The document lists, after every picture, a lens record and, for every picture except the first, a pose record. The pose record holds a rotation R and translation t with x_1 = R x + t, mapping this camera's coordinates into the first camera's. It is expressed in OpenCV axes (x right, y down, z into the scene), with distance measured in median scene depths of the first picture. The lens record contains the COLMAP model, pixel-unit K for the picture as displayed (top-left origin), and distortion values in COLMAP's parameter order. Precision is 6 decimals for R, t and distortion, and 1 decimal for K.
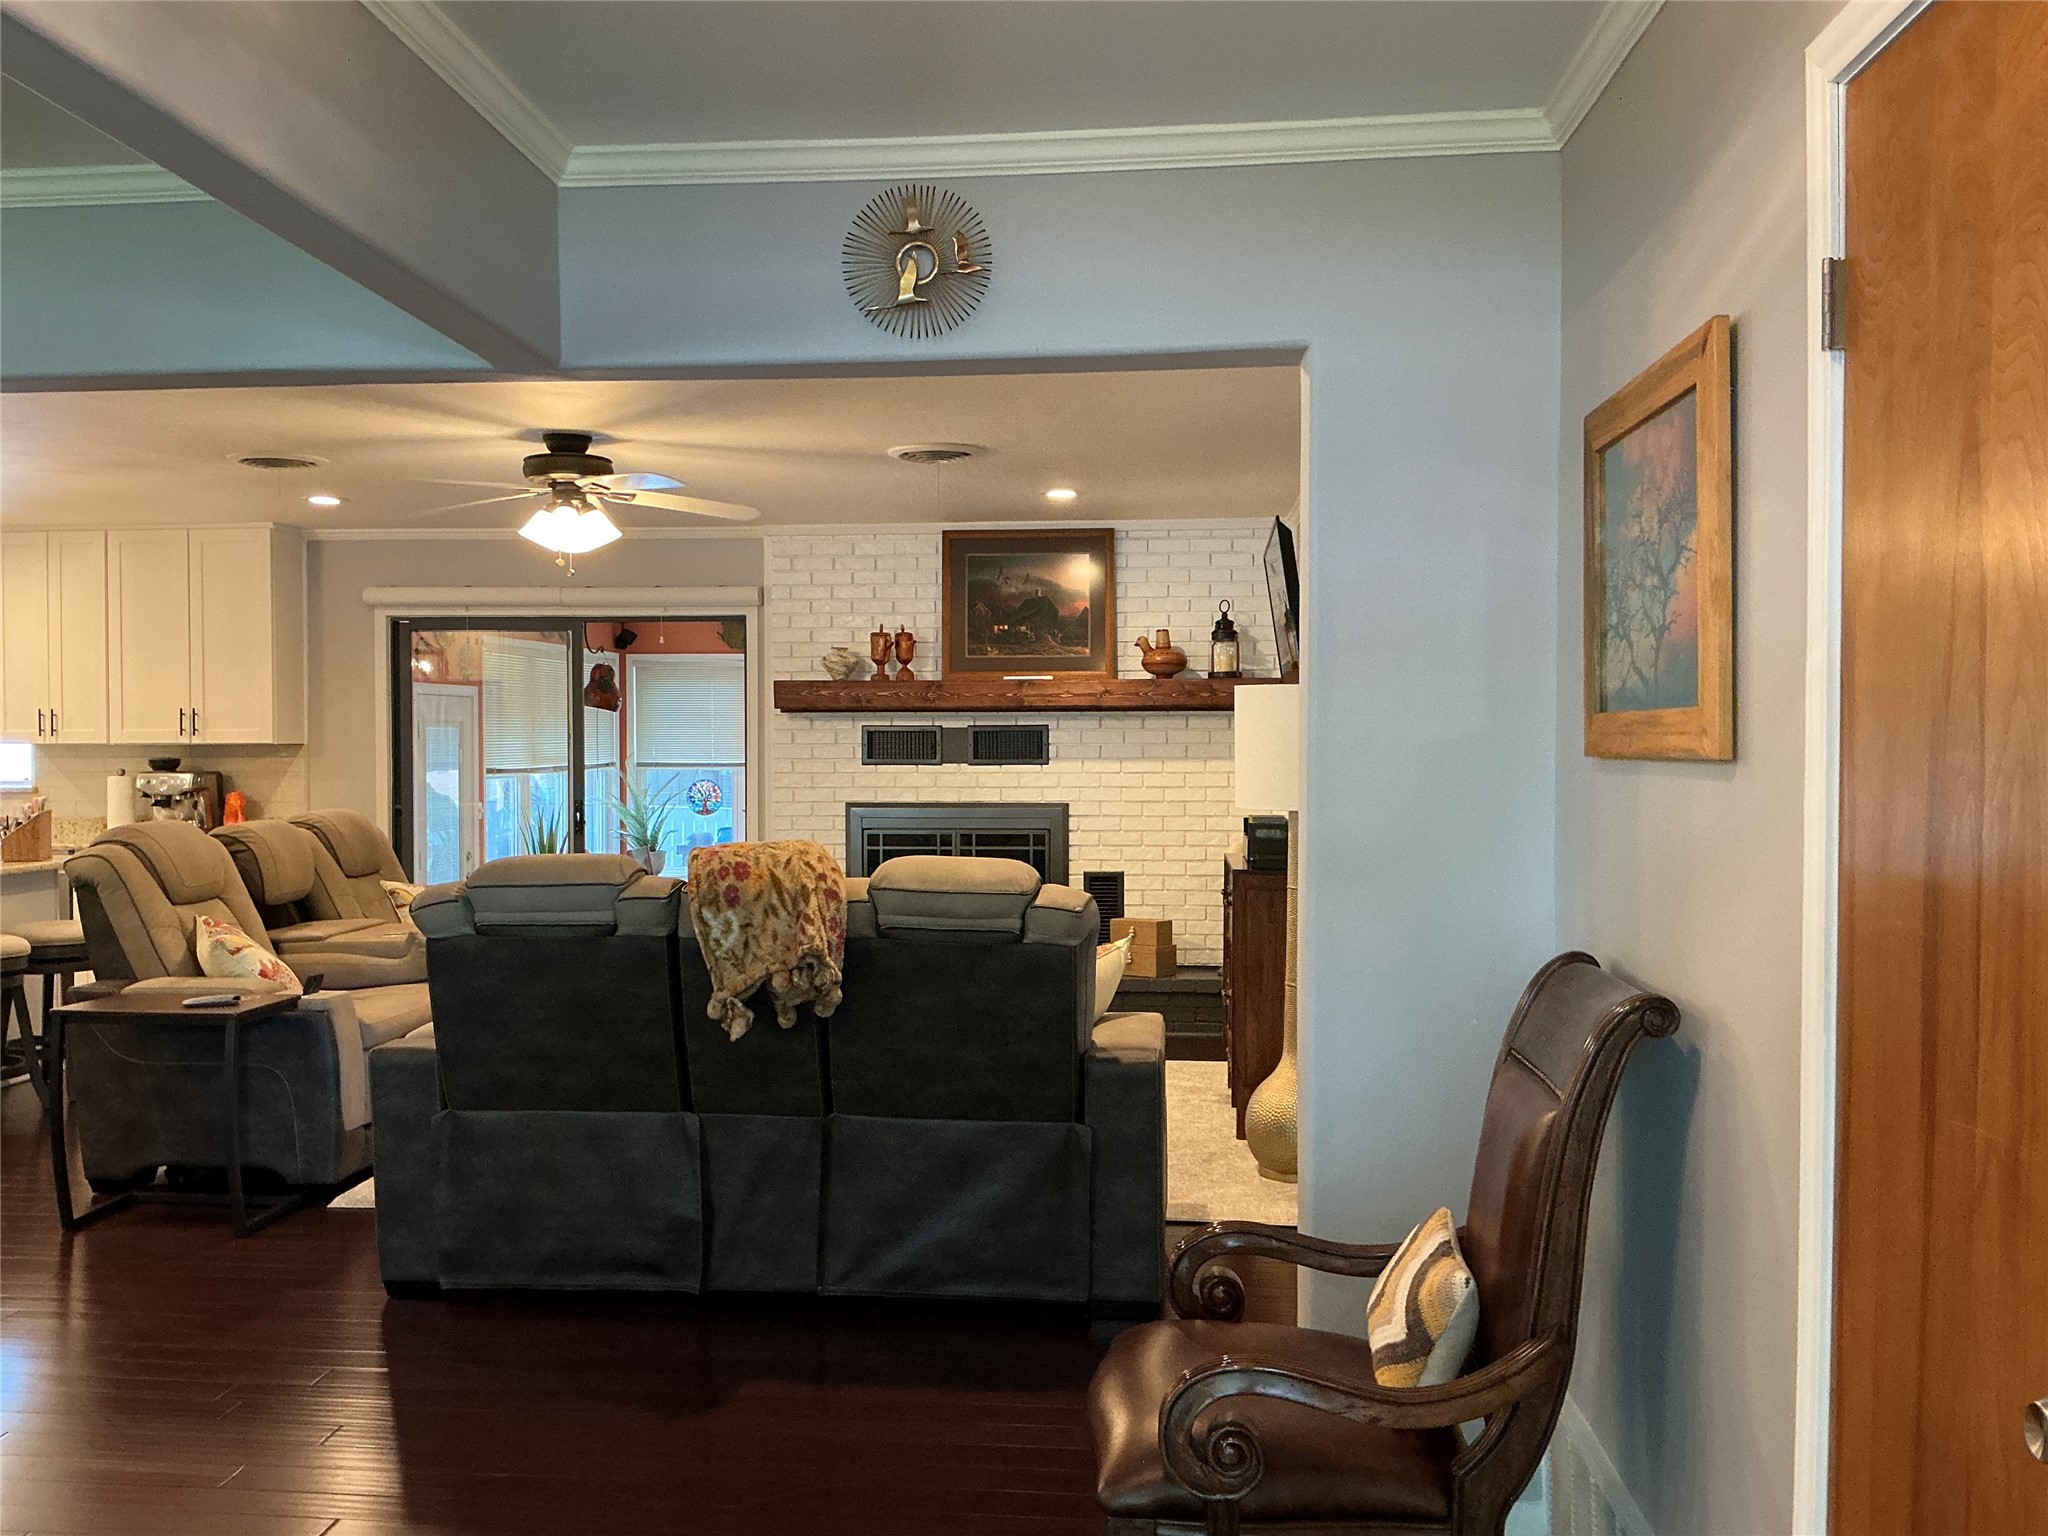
lens RADIAL K [[1689.8, 0, 1038.2], [0, 1689.8, 777.4], [0, 0, 1]] dist [0.069206, -0.124689]
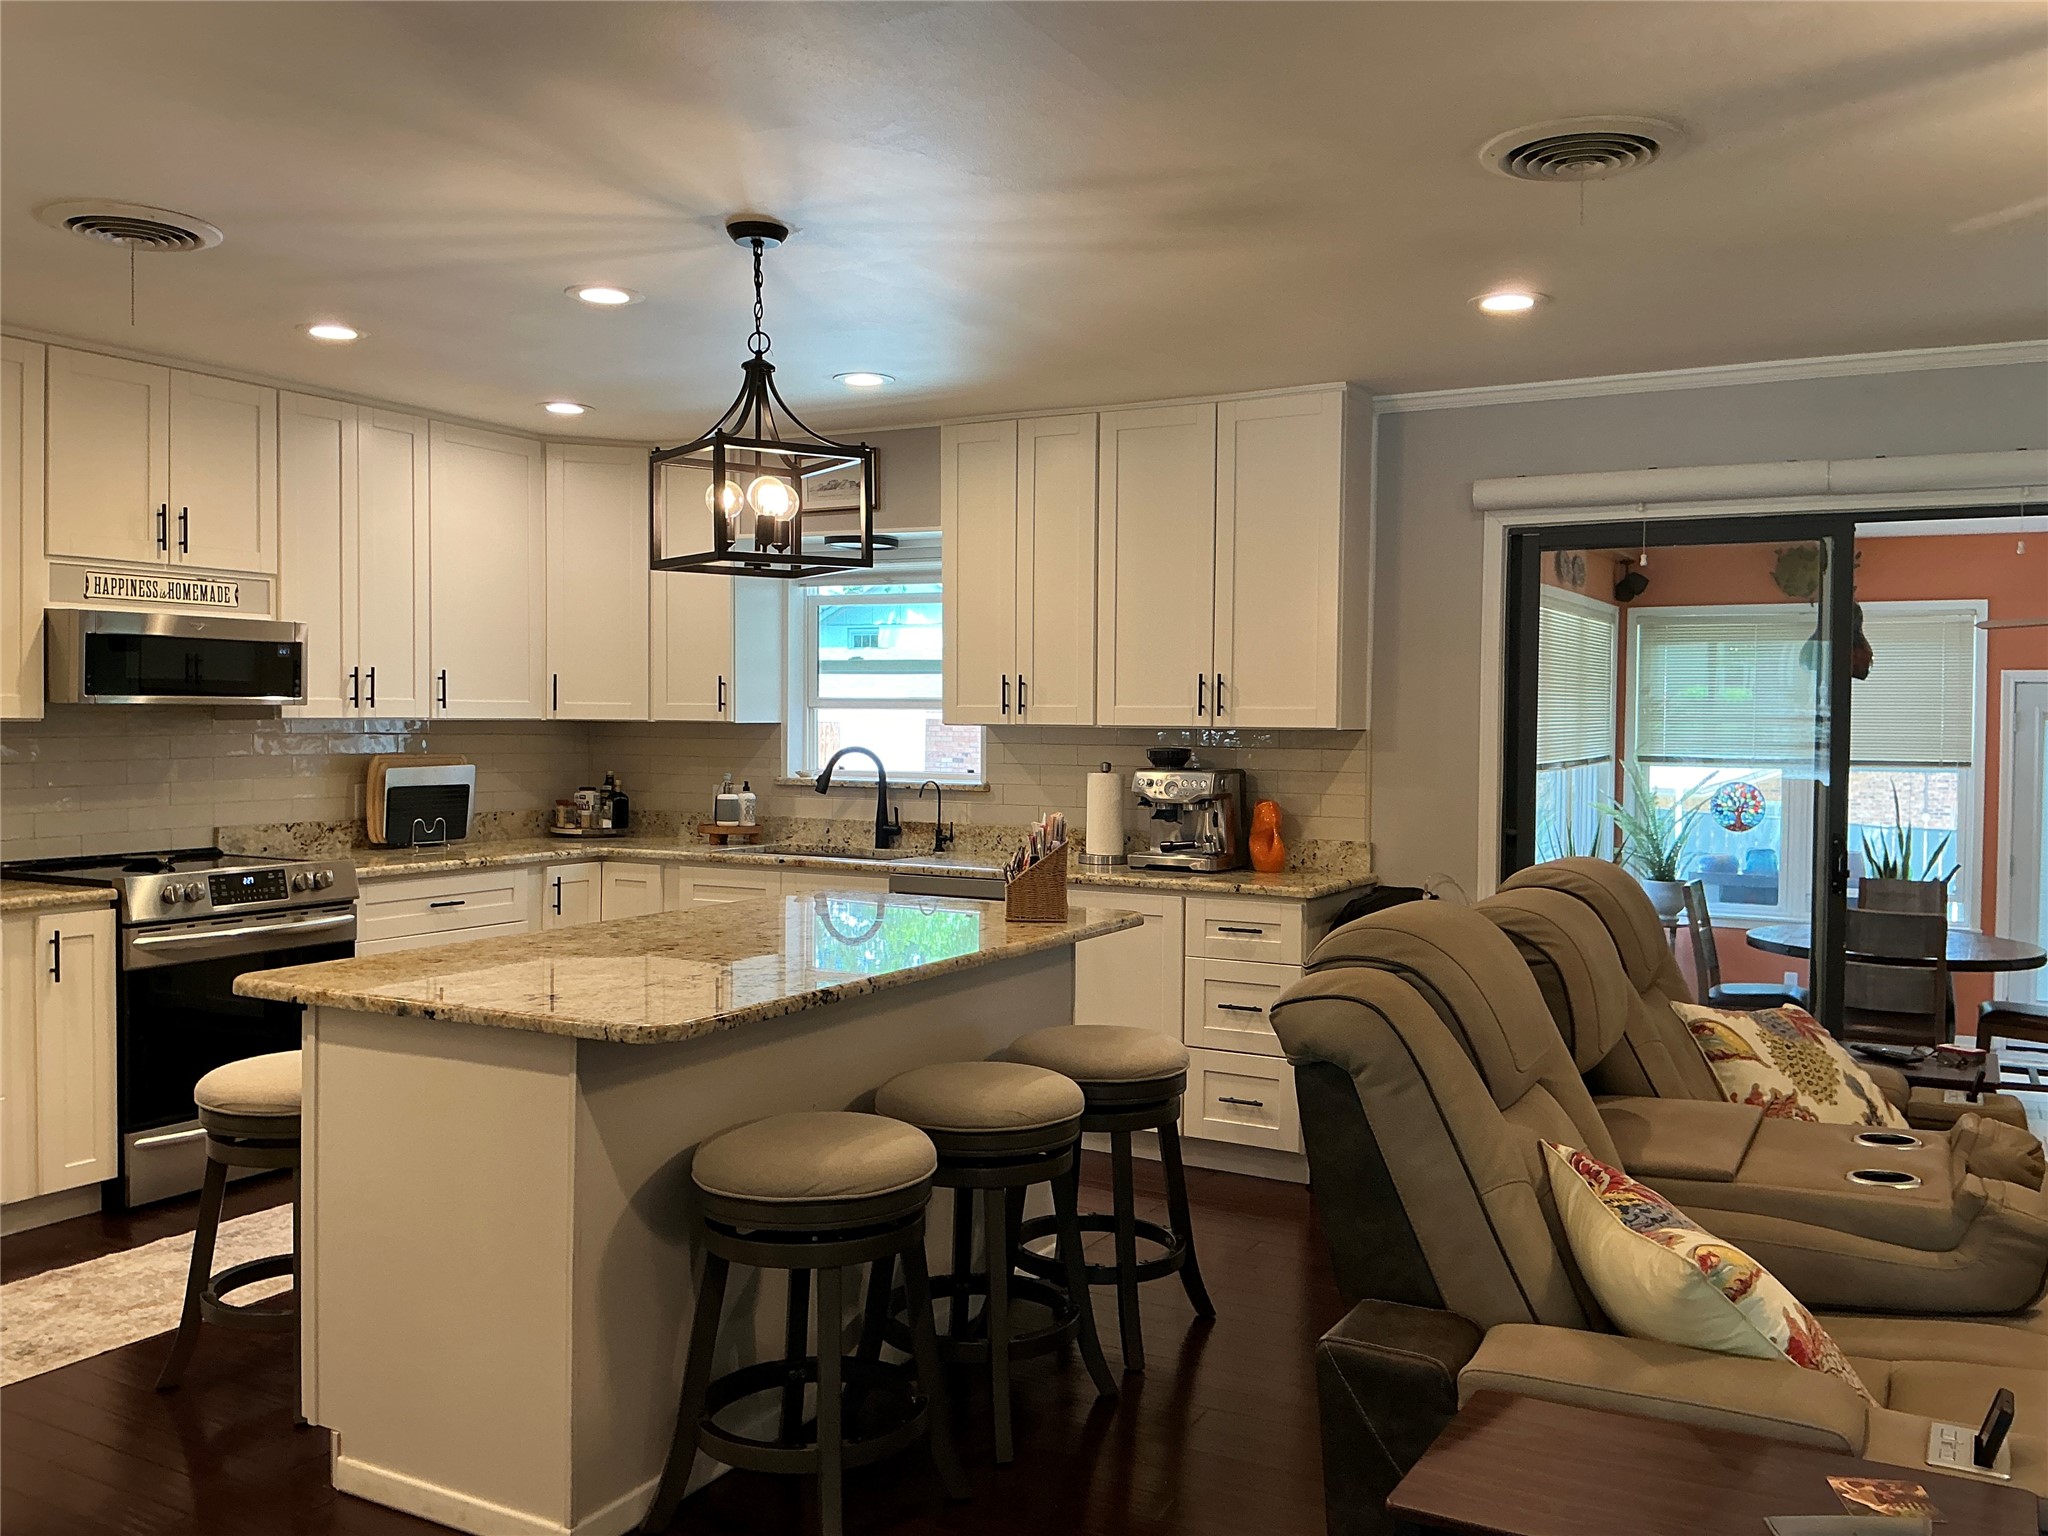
lens RADIAL K [[1689.8, 0, 1022.3], [0, 1689.8, 758.3], [0, 0, 1]] dist [0.069206, -0.124689]
pose [[0.909463, 0.020308, -0.415288, -0.287346], [-0.020364, 0.999783, 0.004295, -0.008981], [0.415285, 0.004551, 0.909680, 0.368026]]
